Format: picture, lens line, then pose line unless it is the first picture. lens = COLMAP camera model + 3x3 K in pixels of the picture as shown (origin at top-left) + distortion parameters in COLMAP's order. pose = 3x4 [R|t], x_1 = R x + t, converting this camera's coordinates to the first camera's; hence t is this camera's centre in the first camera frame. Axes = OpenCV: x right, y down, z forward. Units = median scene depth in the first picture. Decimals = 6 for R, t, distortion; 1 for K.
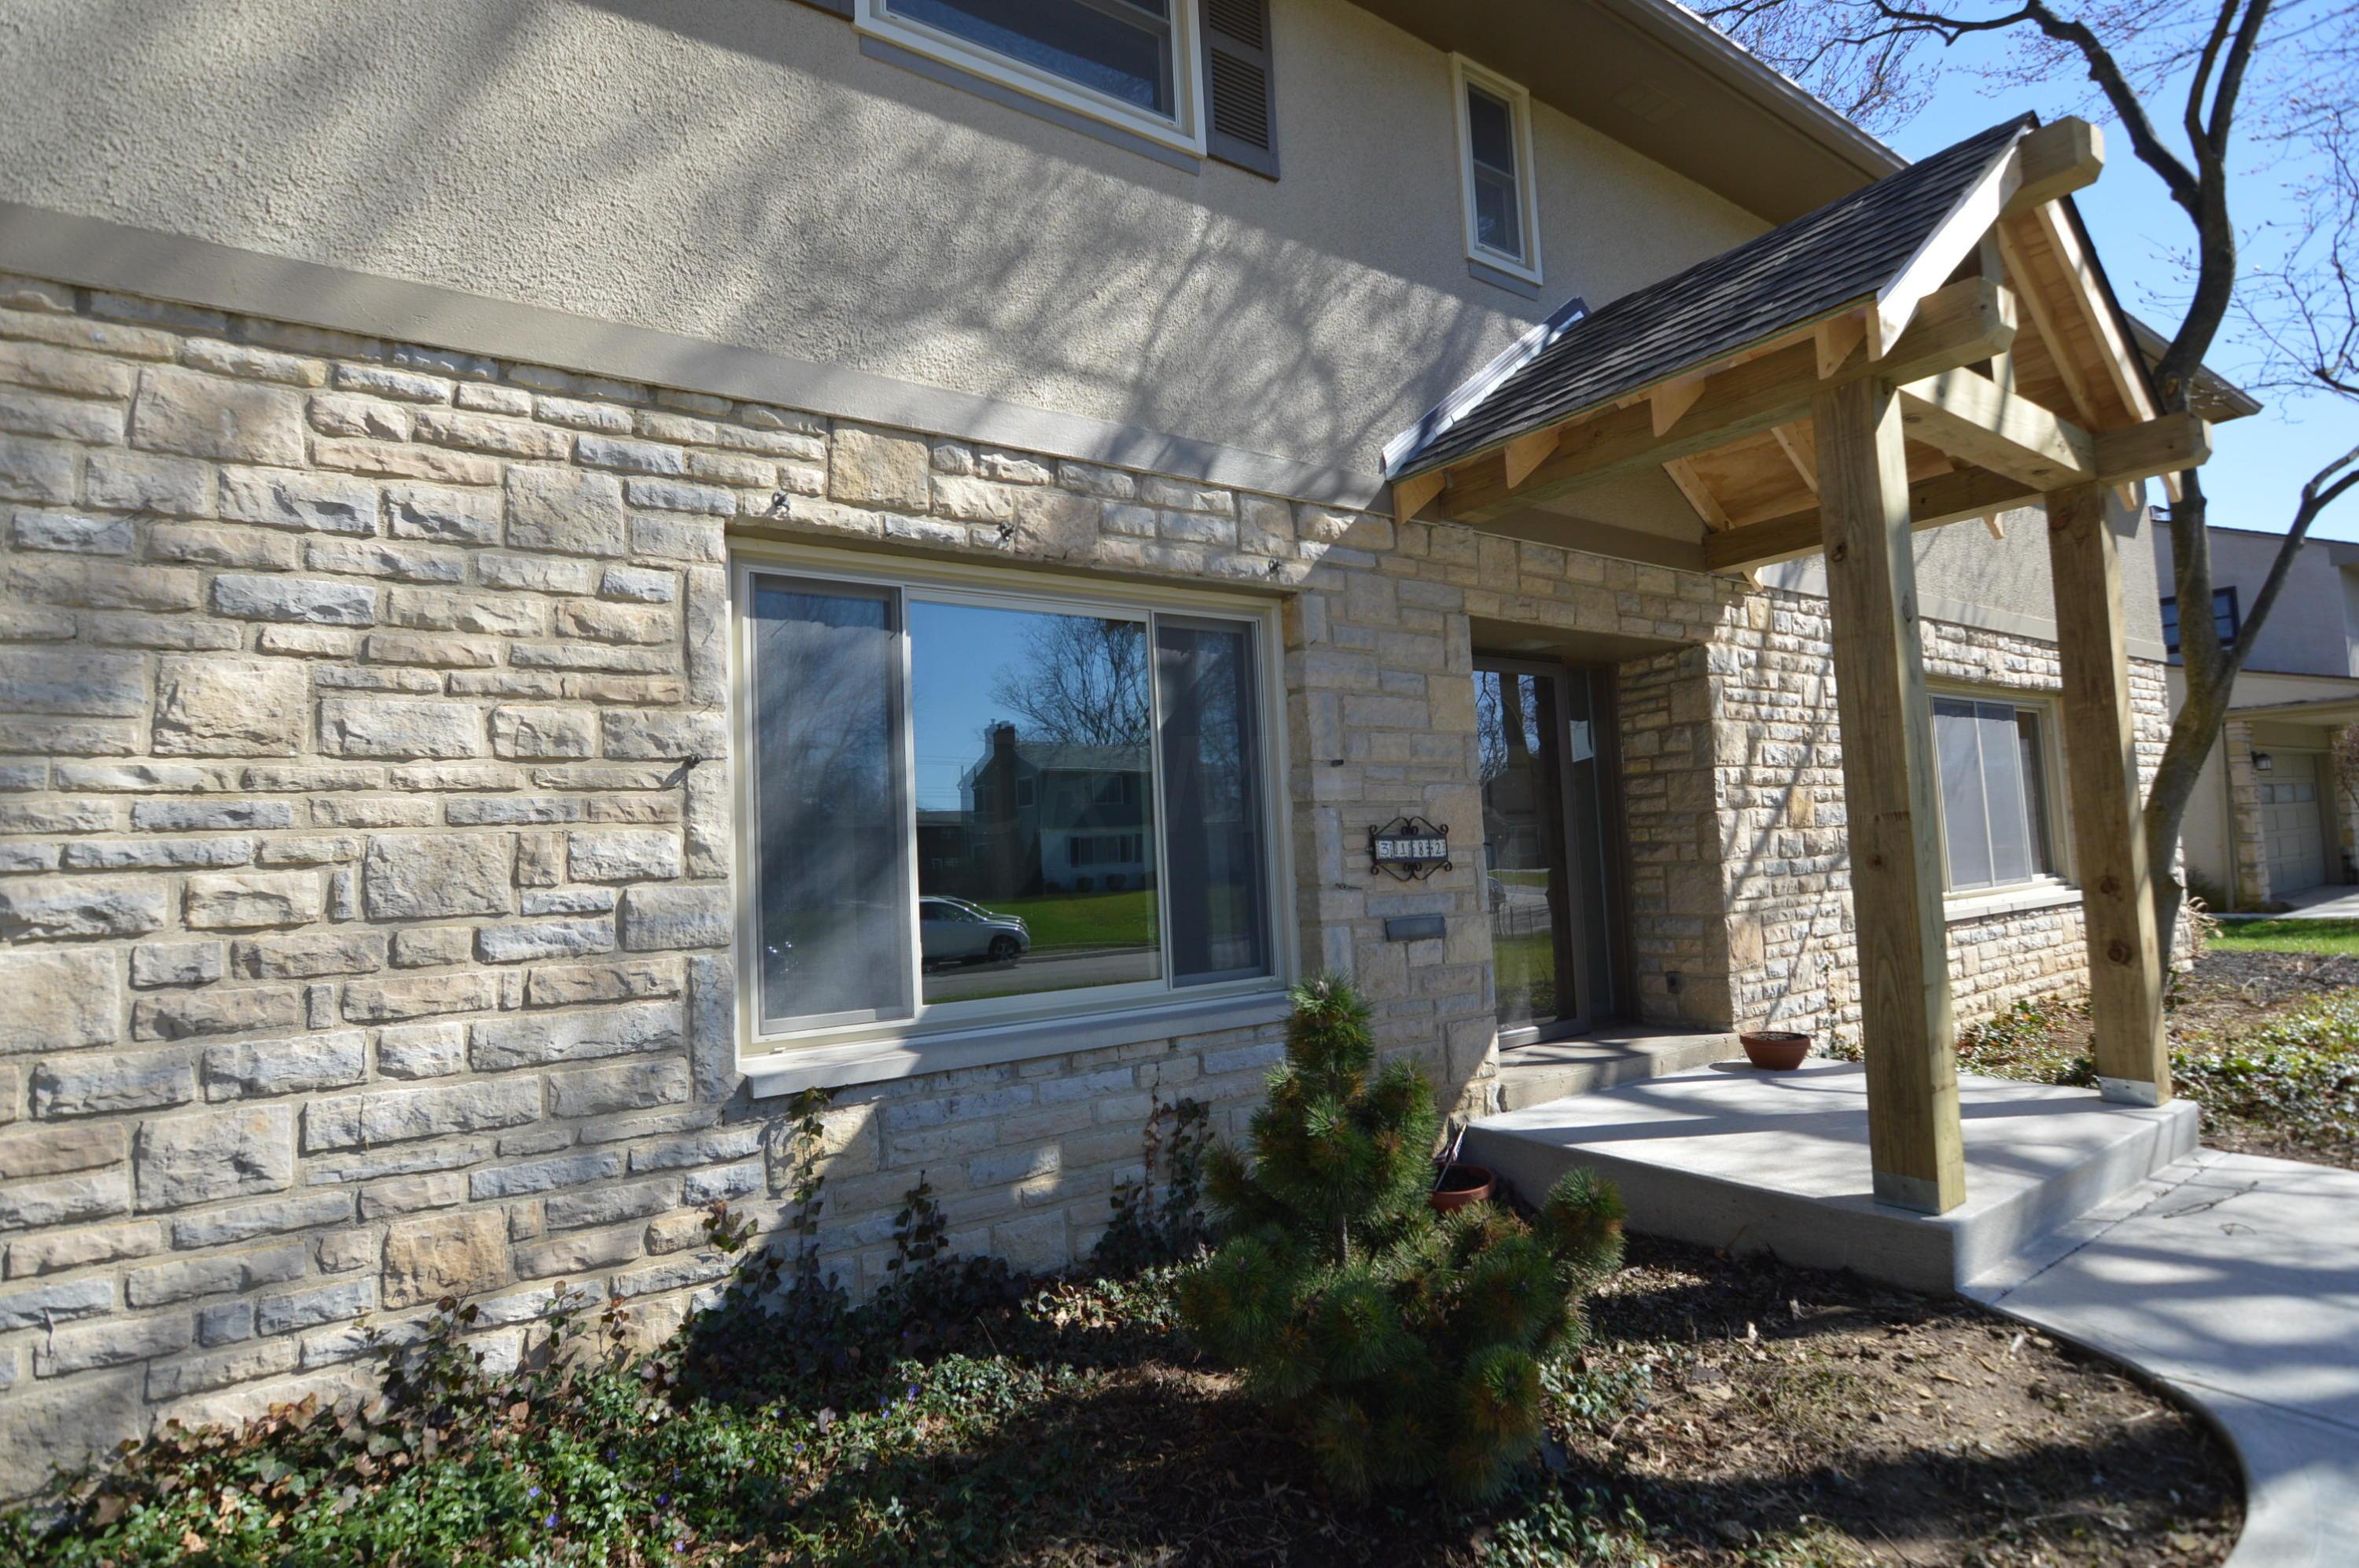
lens RADIAL K [[1185.6, 0, 1177.4], [0, 1185.6, 787.4], [0, 0, 1]] dist [-0.026572, -0.000094]
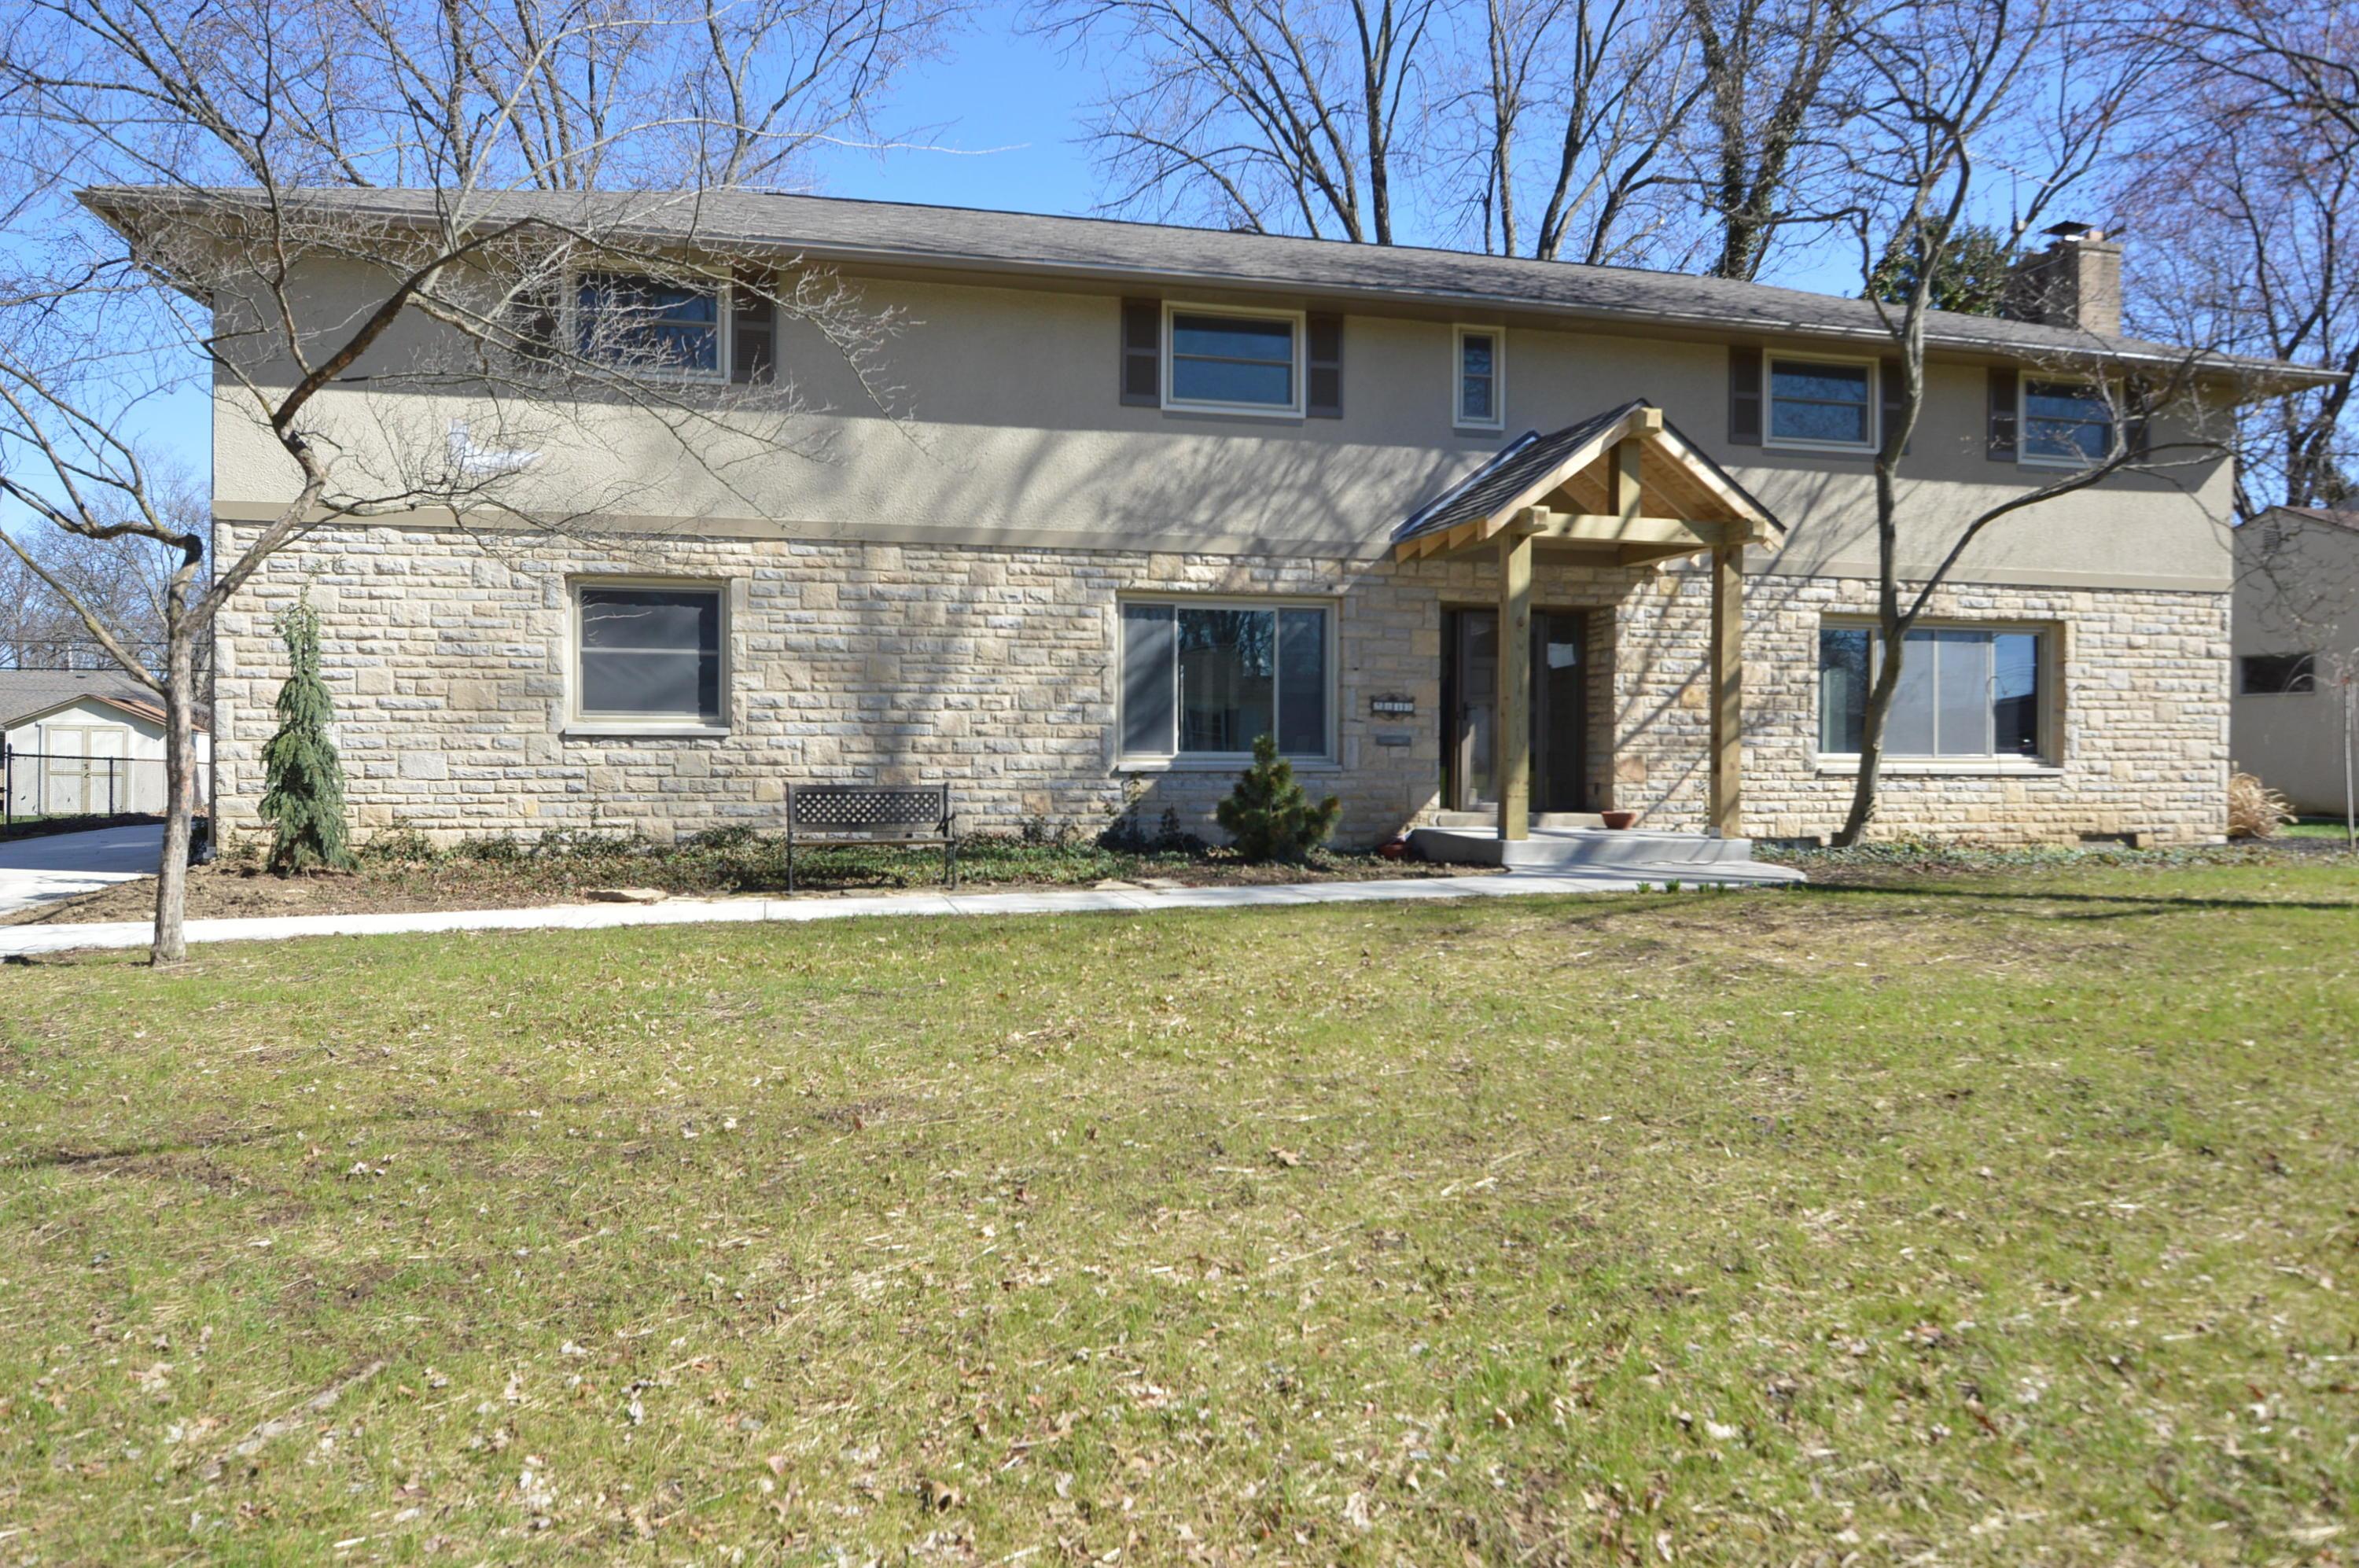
lens RADIAL K [[1487.0, 0, 1171.6], [0, 1487.0, 782.2], [0, 0, 1]] dist [-0.021085, 0.001165]
pose [[0.932053, 0.056062, -0.357958, 1.146707], [-0.023358, 0.995199, 0.095042, -0.091488], [0.361567, -0.080223, 0.928888, -2.542134]]
